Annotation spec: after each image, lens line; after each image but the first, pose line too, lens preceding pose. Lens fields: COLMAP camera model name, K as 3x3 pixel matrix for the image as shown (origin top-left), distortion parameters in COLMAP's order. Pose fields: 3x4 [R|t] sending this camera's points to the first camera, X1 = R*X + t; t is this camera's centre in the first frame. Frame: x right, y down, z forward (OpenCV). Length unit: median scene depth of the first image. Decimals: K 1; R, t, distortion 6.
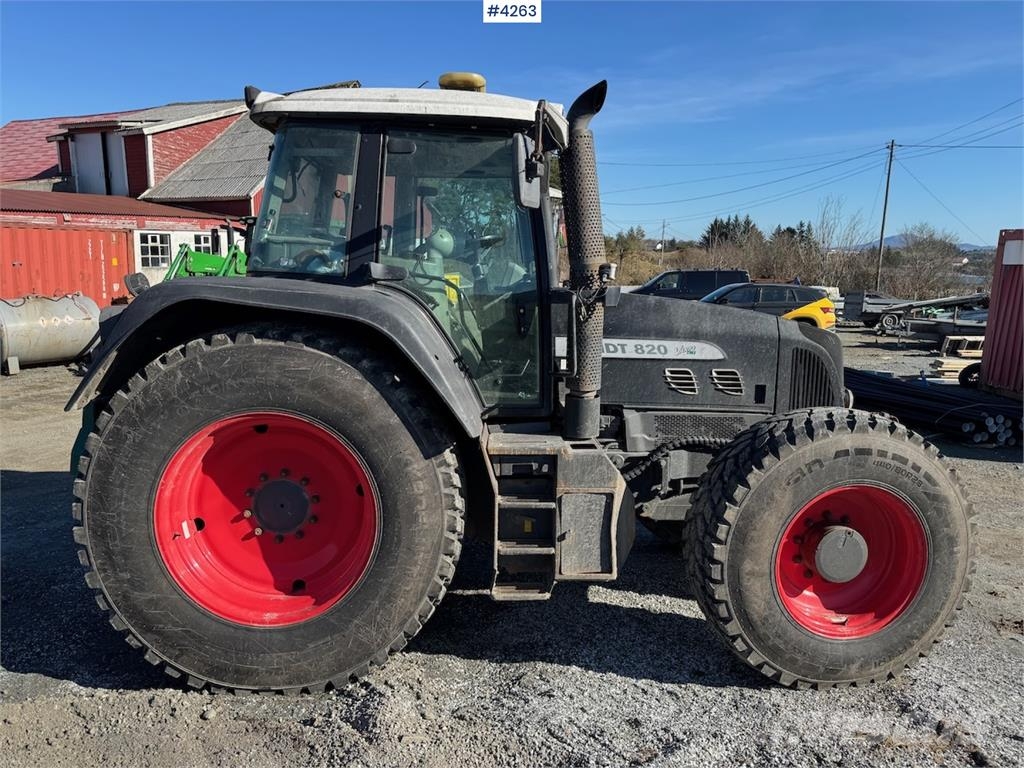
lens RADIAL K [[733.1, 0, 512.0], [0, 733.1, 384.0], [0, 0, 1]] dist [0.147358, -0.256828]
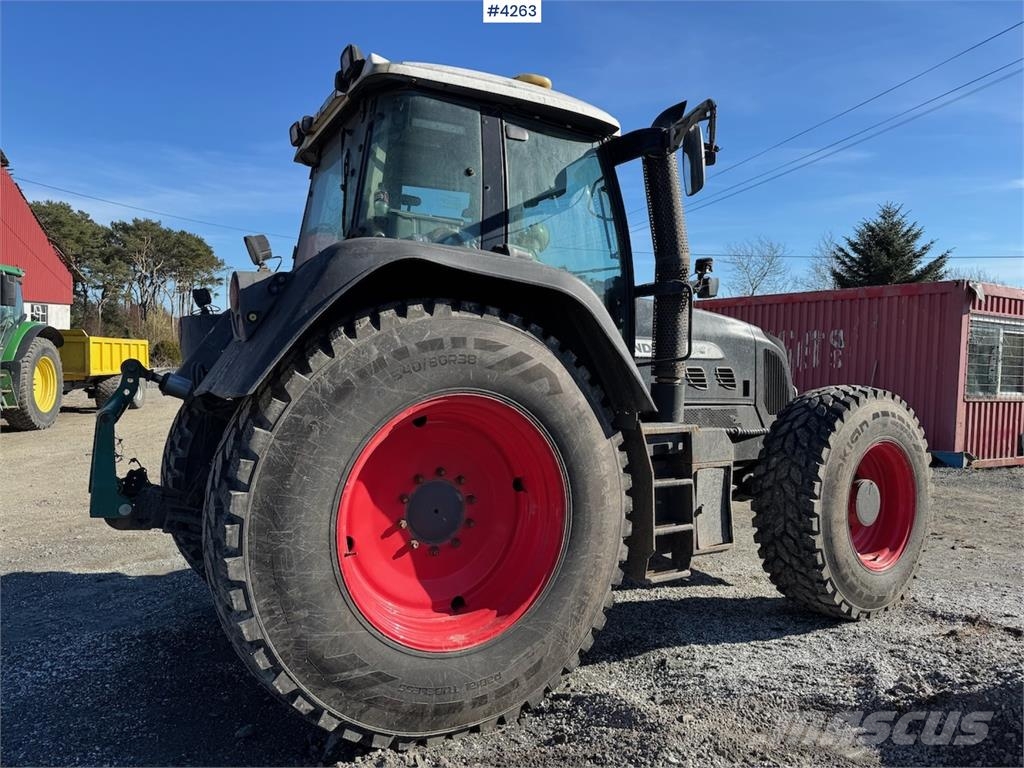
lens RADIAL K [[733.1, 0, 512.0], [0, 733.1, 384.0], [0, 0, 1]] dist [0.147358, -0.256828]
pose [[0.870255, -0.020367, 0.492181, -0.671280], [0.078760, 0.992044, -0.098208, 0.110664], [-0.486265, 0.124230, 0.864935, 0.199304]]
